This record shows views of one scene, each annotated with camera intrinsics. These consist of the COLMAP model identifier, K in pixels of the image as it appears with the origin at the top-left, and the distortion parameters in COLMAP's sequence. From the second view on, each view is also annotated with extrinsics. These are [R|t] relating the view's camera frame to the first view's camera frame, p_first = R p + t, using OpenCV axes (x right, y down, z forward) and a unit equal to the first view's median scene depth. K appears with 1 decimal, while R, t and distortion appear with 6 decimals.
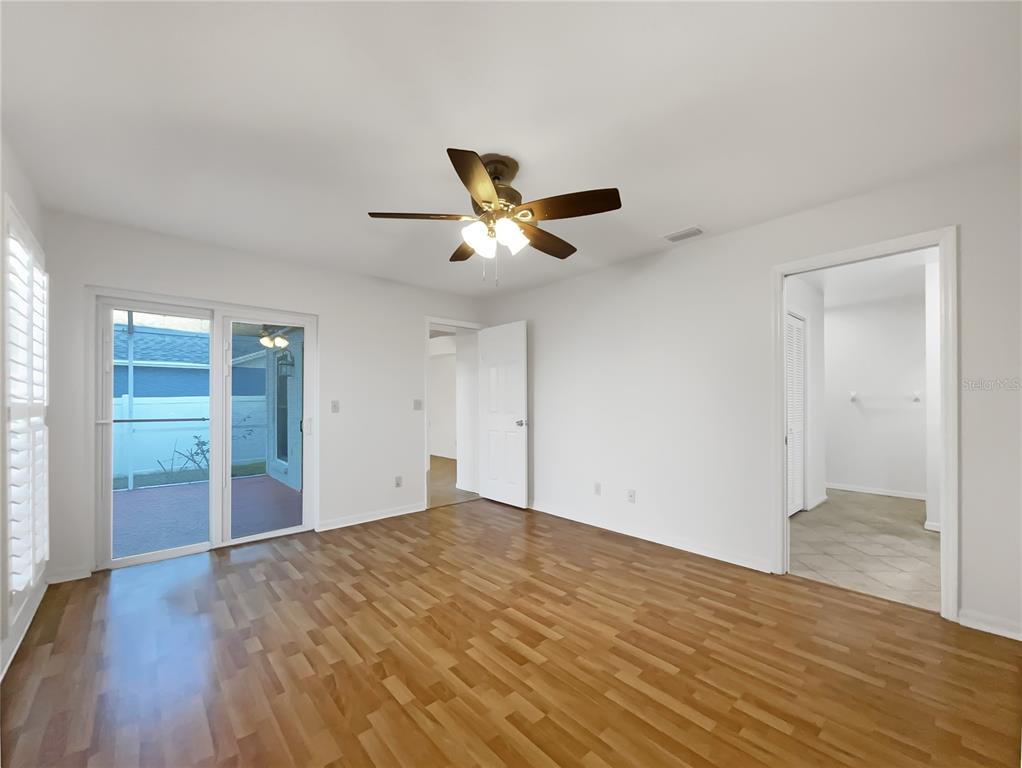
lens RADIAL K [[429.3, 0, 507.9], [0, 429.3, 390.5], [0, 0, 1]] dist [0.000113, 0.000346]
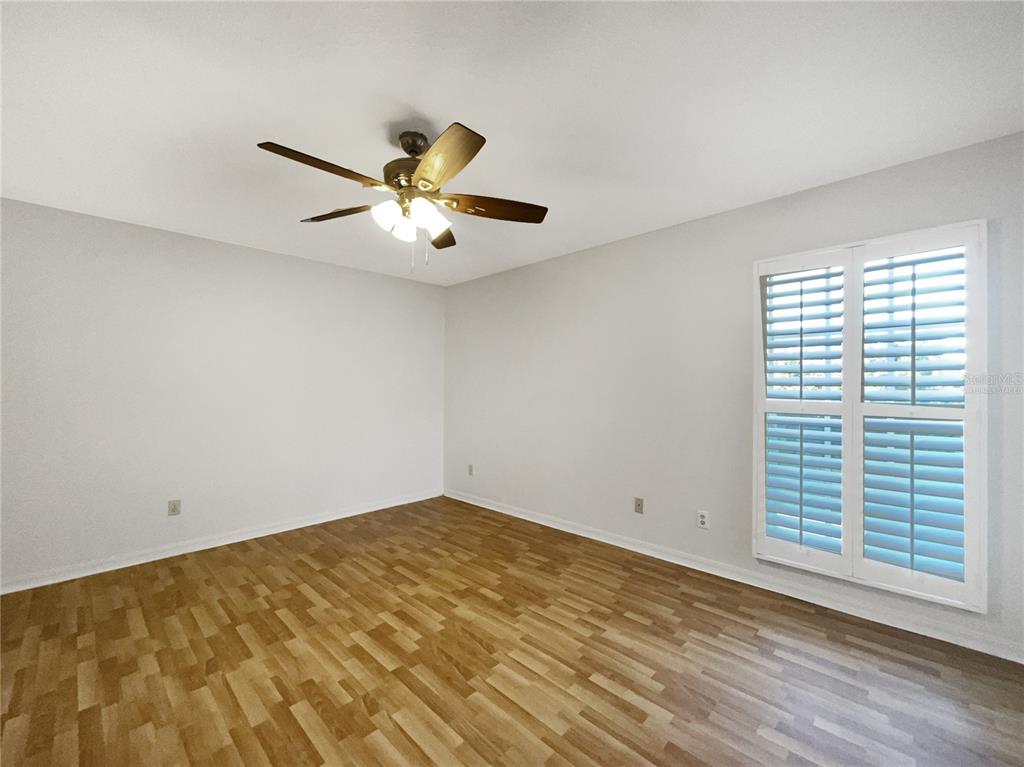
lens RADIAL K [[430.1, 0, 508.9], [0, 430.1, 390.0], [0, 0, 1]] dist [0.000113, 0.000346]
pose [[-0.996869, 0.000534, -0.079067, -0.166047], [0.002165, 0.999786, -0.020552, 0.019423], [0.079039, -0.020658, -0.996657, 2.053365]]
